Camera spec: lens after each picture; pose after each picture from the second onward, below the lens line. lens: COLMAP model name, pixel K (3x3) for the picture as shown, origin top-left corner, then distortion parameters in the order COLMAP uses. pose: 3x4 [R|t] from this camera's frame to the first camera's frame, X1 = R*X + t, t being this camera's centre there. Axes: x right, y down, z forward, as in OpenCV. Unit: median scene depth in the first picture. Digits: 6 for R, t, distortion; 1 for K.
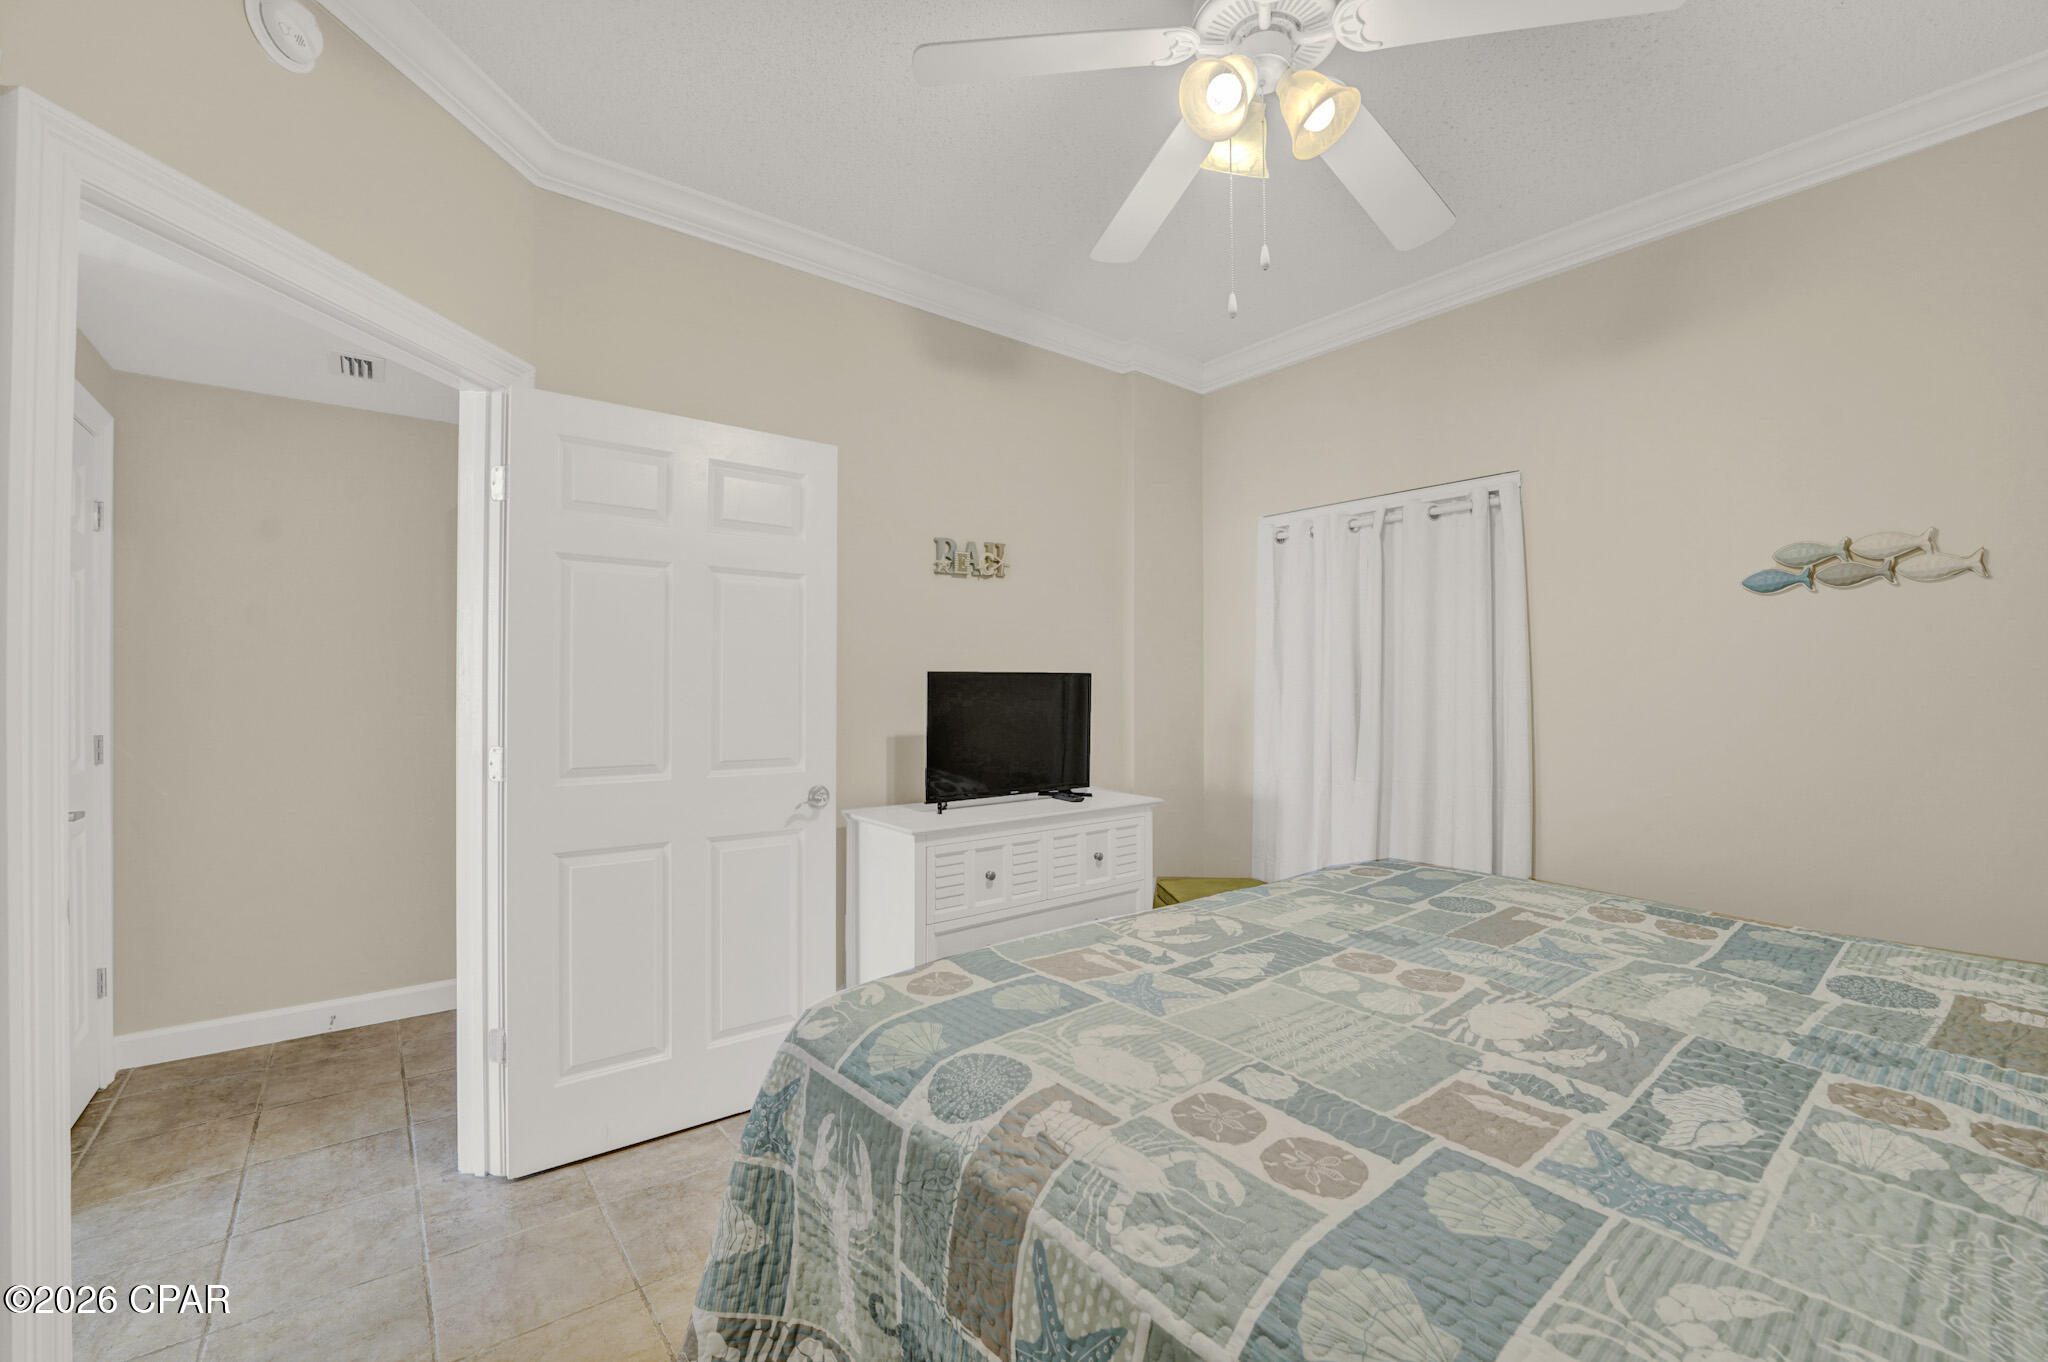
lens RADIAL K [[831.3, 0, 1024.0], [0, 831.3, 681.0], [0, 0, 1]] dist [-0.026853, -0.000084]
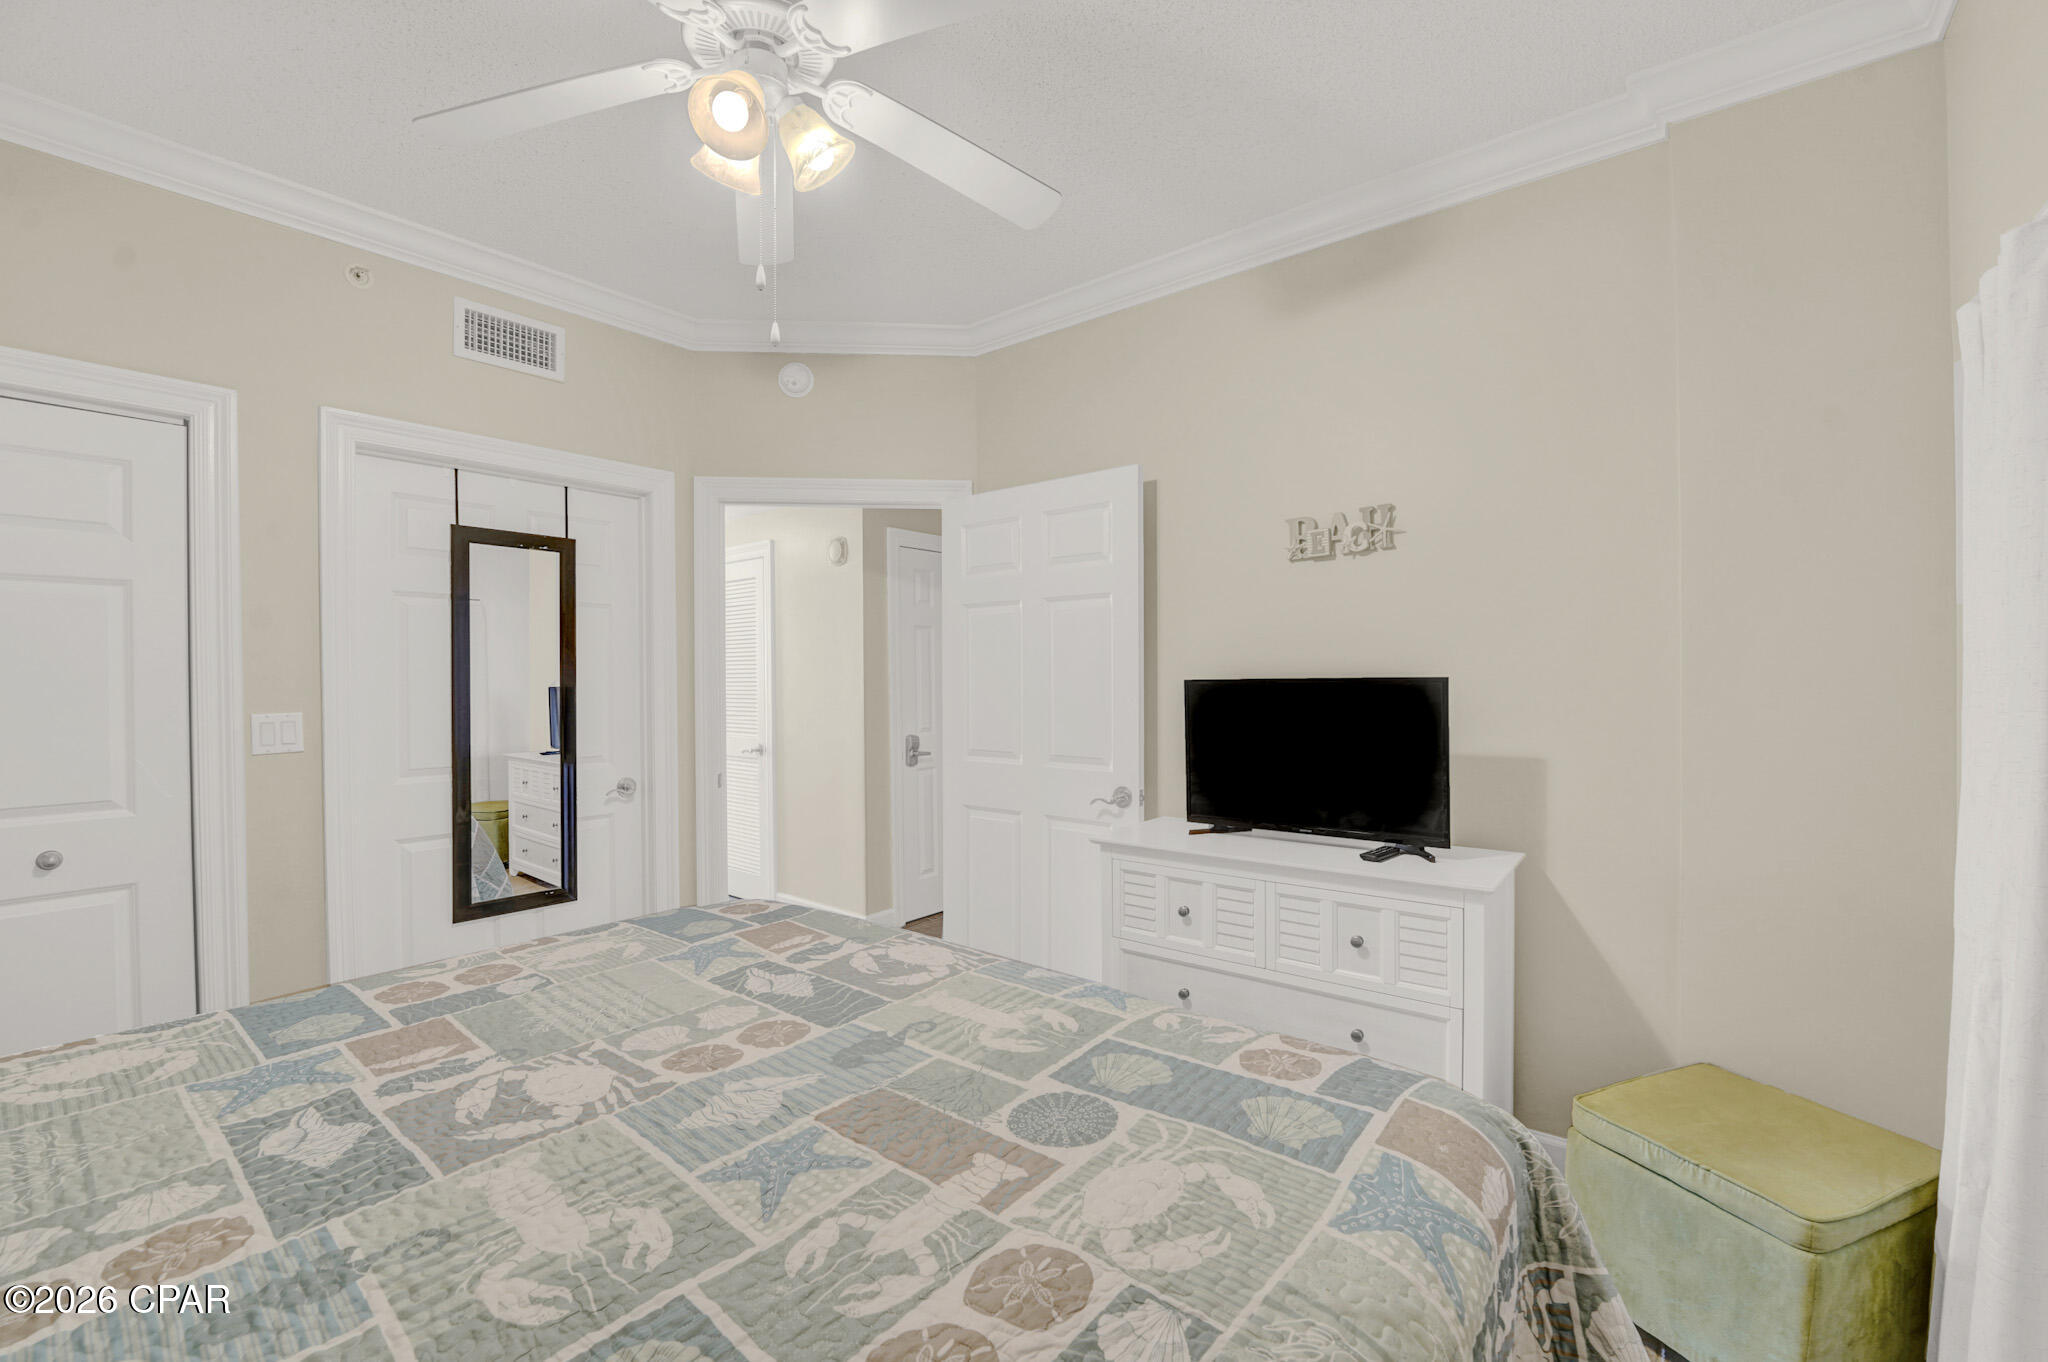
lens RADIAL K [[845.7, 0, 1024.0], [0, 845.7, 681.0], [0, 0, 1]] dist [-0.025020, 0.000209]
pose [[0.226639, -0.000532, -0.973979, 1.380995], [0.015733, 0.999871, 0.003114, -0.028401], [0.973852, -0.016029, 0.226619, 1.099797]]
